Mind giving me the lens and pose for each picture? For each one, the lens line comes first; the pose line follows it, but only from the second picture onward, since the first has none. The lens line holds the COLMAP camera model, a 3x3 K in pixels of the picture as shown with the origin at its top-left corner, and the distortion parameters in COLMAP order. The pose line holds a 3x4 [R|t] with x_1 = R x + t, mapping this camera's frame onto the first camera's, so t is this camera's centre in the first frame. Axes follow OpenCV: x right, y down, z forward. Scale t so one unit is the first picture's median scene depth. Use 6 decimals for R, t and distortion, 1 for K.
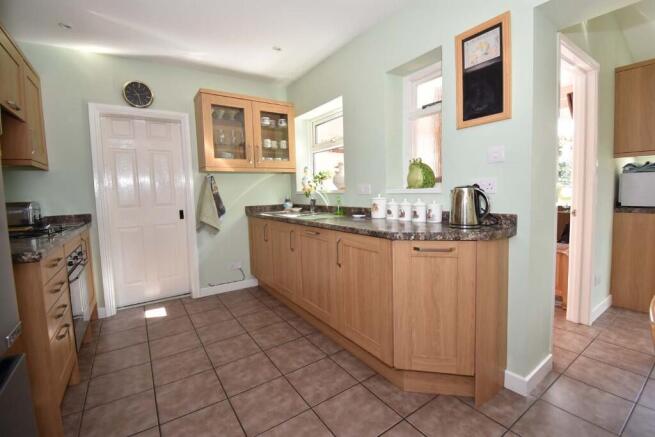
lens RADIAL K [[289.5, 0, 328.3], [0, 289.5, 214.9], [0, 0, 1]] dist [0.018475, -0.024995]
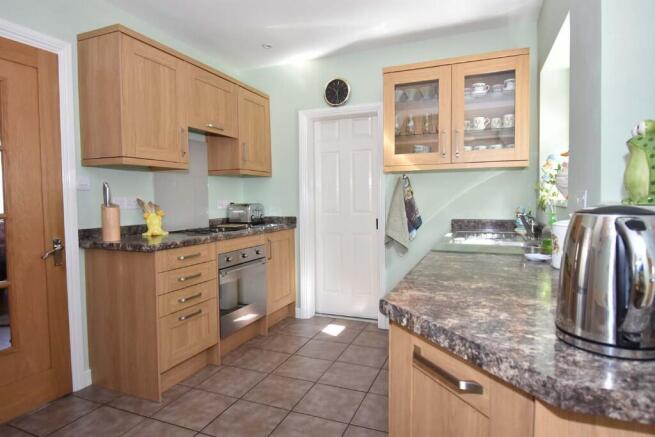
lens RADIAL K [[379.5, 0, 327.5], [0, 379.5, 218.5], [0, 0, 1]] dist [0.002033, -0.000029]
pose [[0.552879, 0.065942, -0.830648, 0.355183], [-0.073607, 0.996832, 0.030142, -0.043445], [0.830004, 0.044476, 0.555981, 0.301324]]
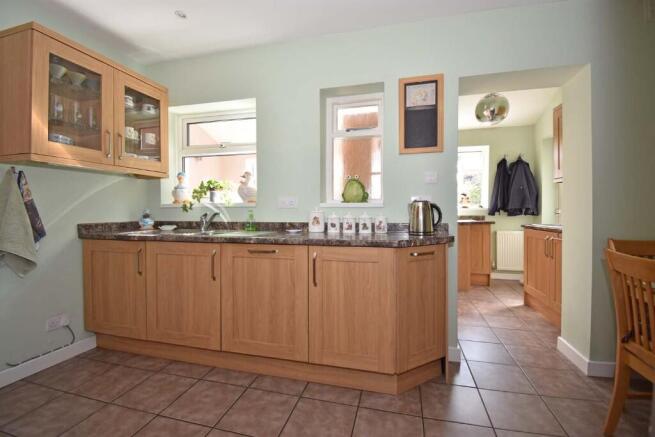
lens RADIAL K [[289.5, 0, 328.3], [0, 289.5, 214.9], [0, 0, 1]] dist [0.018475, -0.024995]
pose [[0.748461, 0.012705, 0.663058, -0.352343], [0.036761, 0.997484, -0.060609, 0.011132], [-0.662160, 0.069739, 0.746111, 0.196382]]
